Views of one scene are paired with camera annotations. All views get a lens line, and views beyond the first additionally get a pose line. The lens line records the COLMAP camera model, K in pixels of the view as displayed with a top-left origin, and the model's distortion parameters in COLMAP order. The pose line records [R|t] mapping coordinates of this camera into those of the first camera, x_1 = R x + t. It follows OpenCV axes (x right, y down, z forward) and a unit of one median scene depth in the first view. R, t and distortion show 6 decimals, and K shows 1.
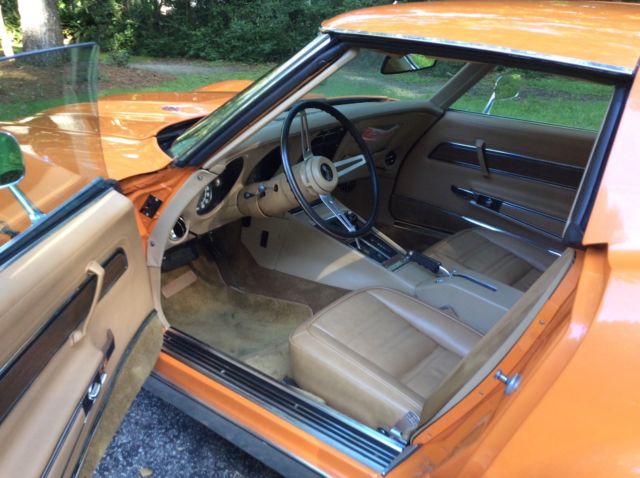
lens RADIAL K [[585.8, 0, 320.0], [0, 585.8, 239.0], [0, 0, 1]] dist [-0.004158, -0.009870]
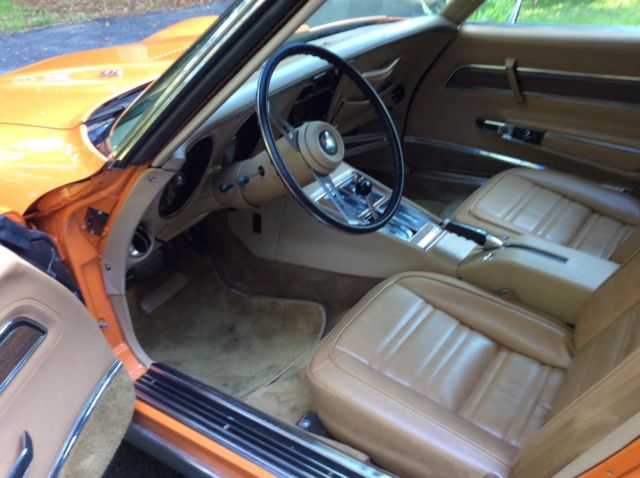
lens RADIAL K [[580.6, 0, 320.2], [0, 580.6, 224.3], [0, 0, 1]] dist [-0.004395, -0.006498]
pose [[0.991065, -0.133262, -0.005628, -0.007097], [0.133095, 0.985293, 0.107163, -0.087891], [-0.008736, -0.106954, 0.994226, 0.267442]]
